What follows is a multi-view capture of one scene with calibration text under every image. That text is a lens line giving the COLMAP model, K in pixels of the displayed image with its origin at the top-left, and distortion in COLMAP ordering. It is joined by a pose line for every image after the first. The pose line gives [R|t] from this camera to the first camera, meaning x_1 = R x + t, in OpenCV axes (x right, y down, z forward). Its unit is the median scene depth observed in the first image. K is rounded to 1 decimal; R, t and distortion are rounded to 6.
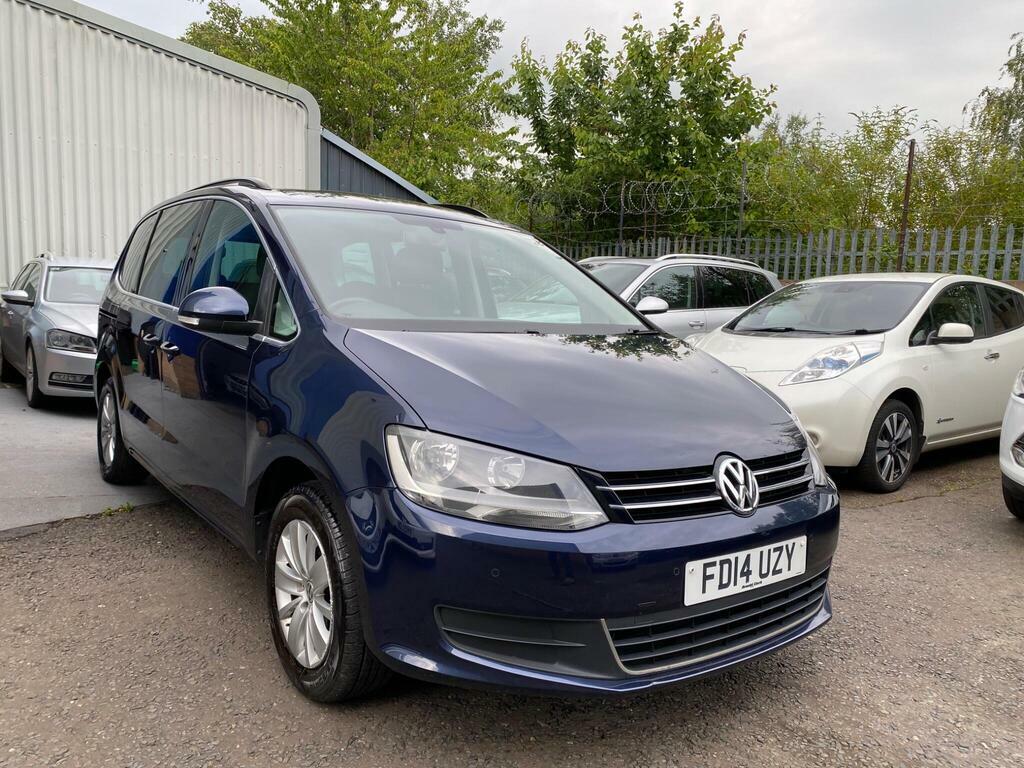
lens RADIAL K [[773.2, 0, 499.8], [0, 773.2, 396.0], [0, 0, 1]] dist [0.019216, -0.016749]
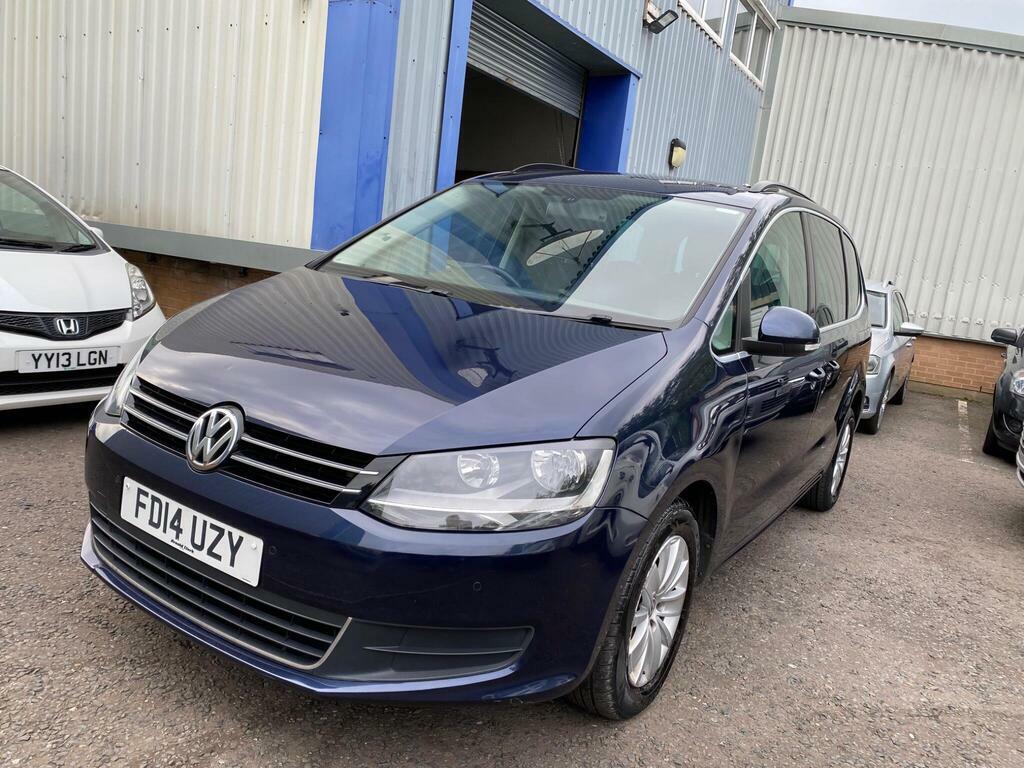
lens RADIAL K [[773.2, 0, 519.2], [0, 773.2, 389.1], [0, 0, 1]] dist [0.019216, -0.016749]
pose [[0.382645, 0.180820, -0.906028, 0.895409], [-0.231887, 0.968066, 0.095268, -0.075215], [0.894322, 0.173642, 0.412355, 0.681630]]
